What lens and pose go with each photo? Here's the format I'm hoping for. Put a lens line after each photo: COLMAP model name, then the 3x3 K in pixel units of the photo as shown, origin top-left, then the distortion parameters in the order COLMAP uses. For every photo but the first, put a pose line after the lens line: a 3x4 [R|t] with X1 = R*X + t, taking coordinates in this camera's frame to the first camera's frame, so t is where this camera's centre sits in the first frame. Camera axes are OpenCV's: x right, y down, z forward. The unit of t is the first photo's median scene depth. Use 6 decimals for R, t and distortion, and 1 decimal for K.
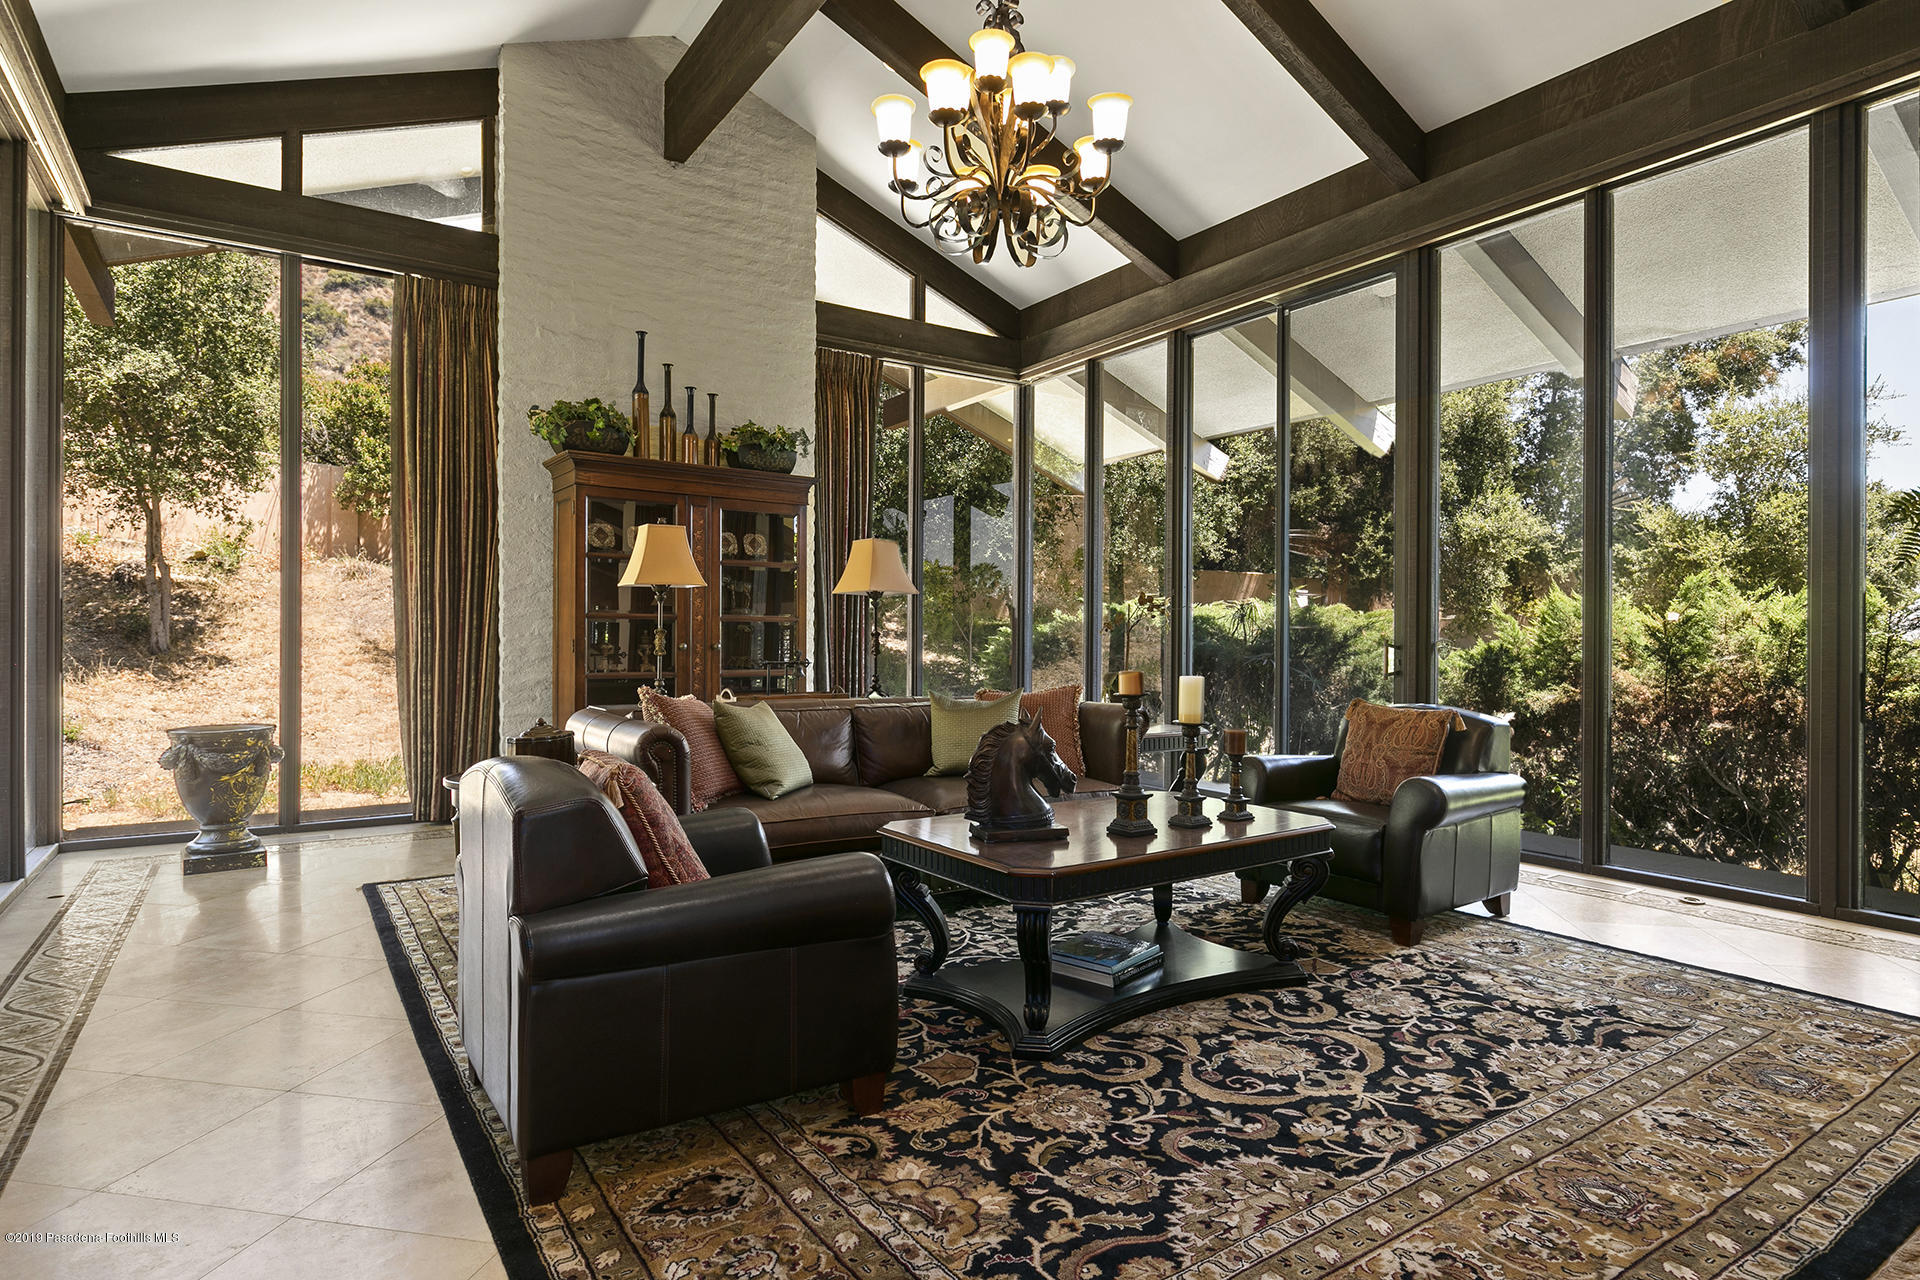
lens RADIAL K [[1025.1, 0, 960.7], [0, 1025.1, 643.1], [0, 0, 1]] dist [0.004349, -0.000513]
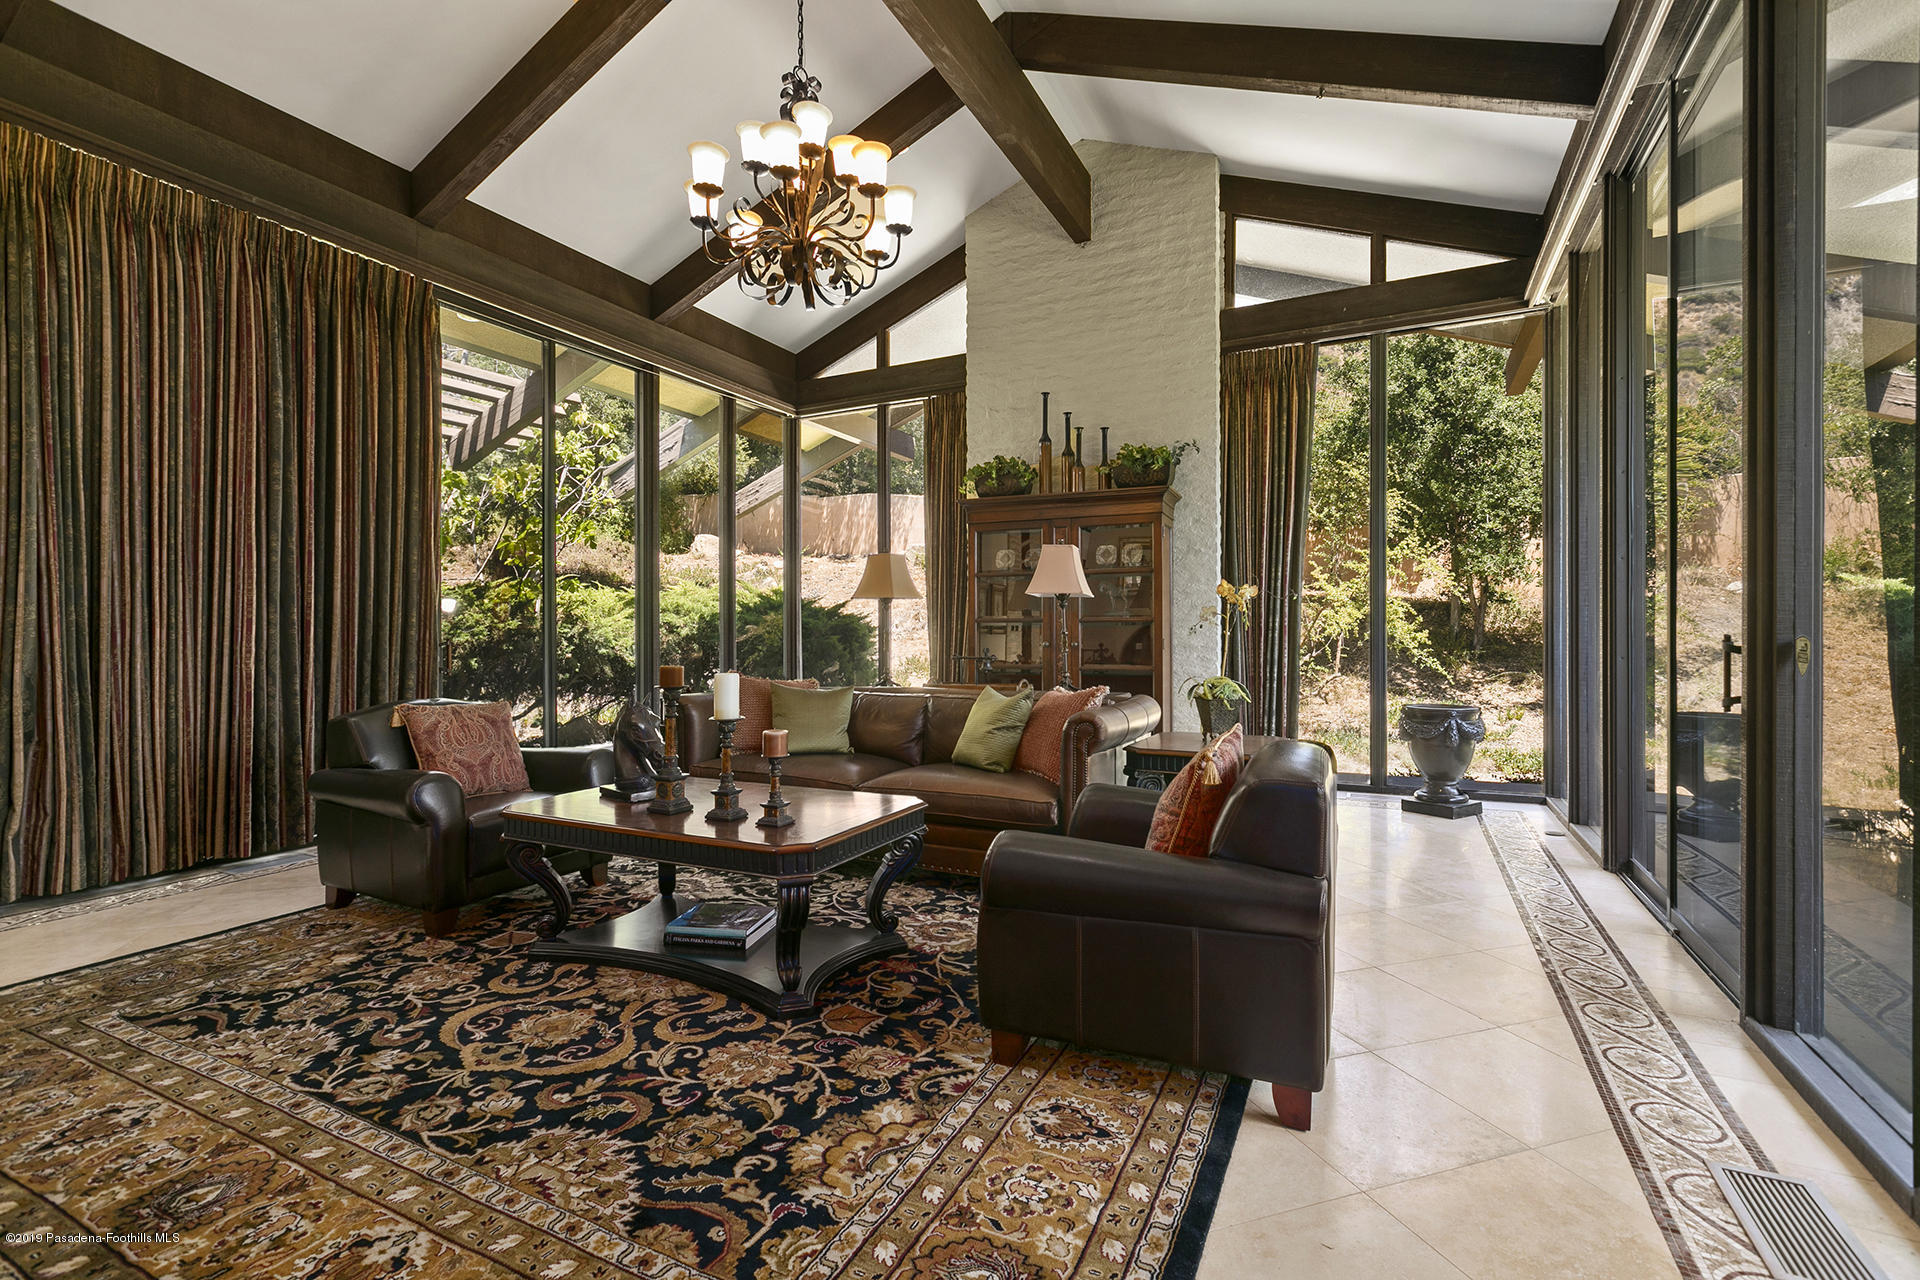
lens RADIAL K [[858.1, 0, 961.5], [0, 858.1, 637.6], [0, 0, 1]] dist [0.002745, 0.000622]
pose [[0.488382, -0.005149, -0.872615, 1.201742], [0.001631, 0.999986, -0.004988, 0.001451], [0.872628, 0.001013, 0.488384, 0.864573]]
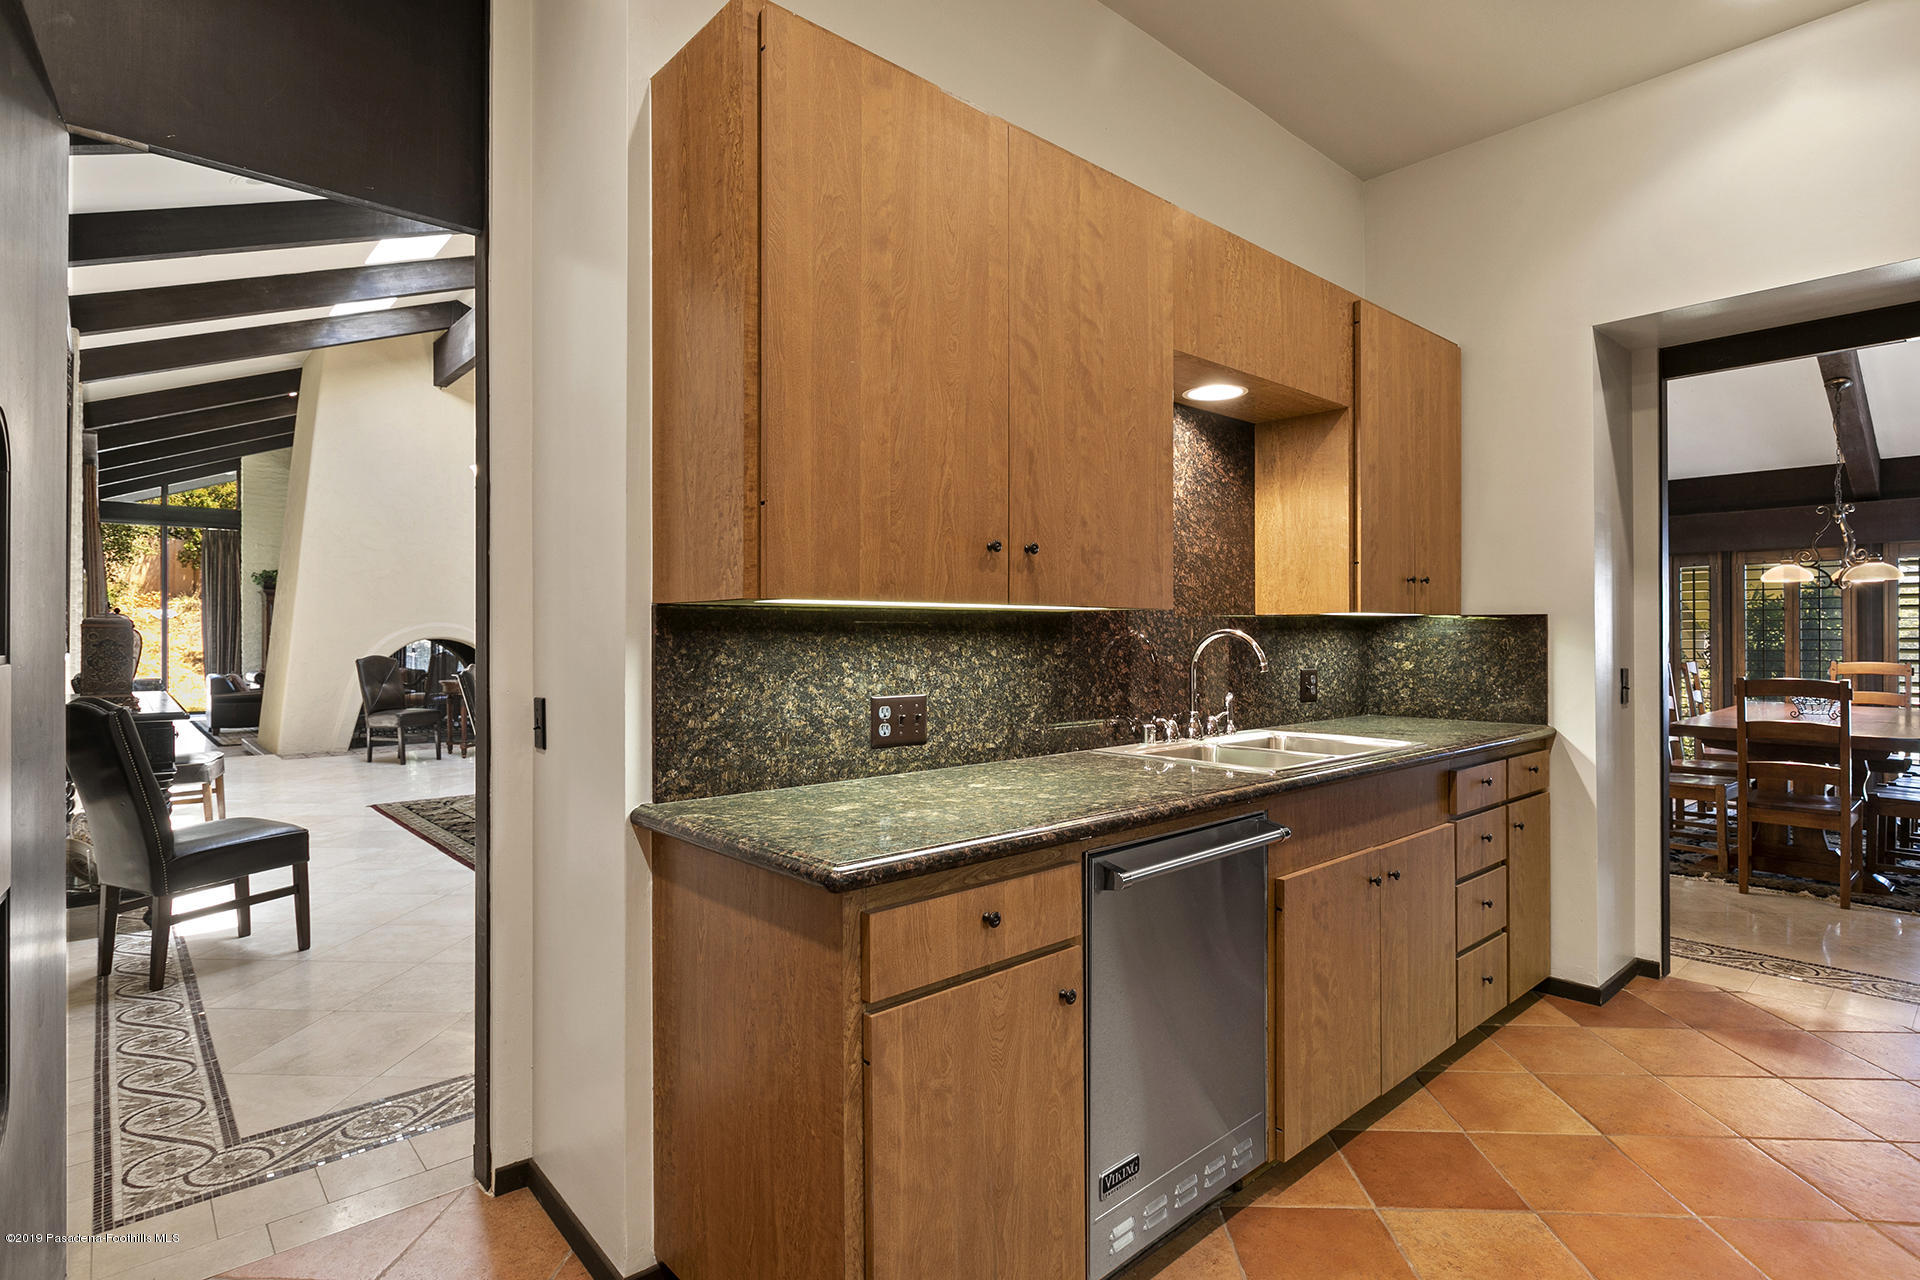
lens RADIAL K [[939.6, 0, 951.6], [0, 939.6, 635.5], [0, 0, 1]] dist [-0.002718, -0.000244]
pose [[0.989463, -0.005306, 0.144687, 2.419764], [0.006354, 0.999957, -0.006782, -0.037157], [-0.144645, 0.007629, 0.989454, -4.025089]]
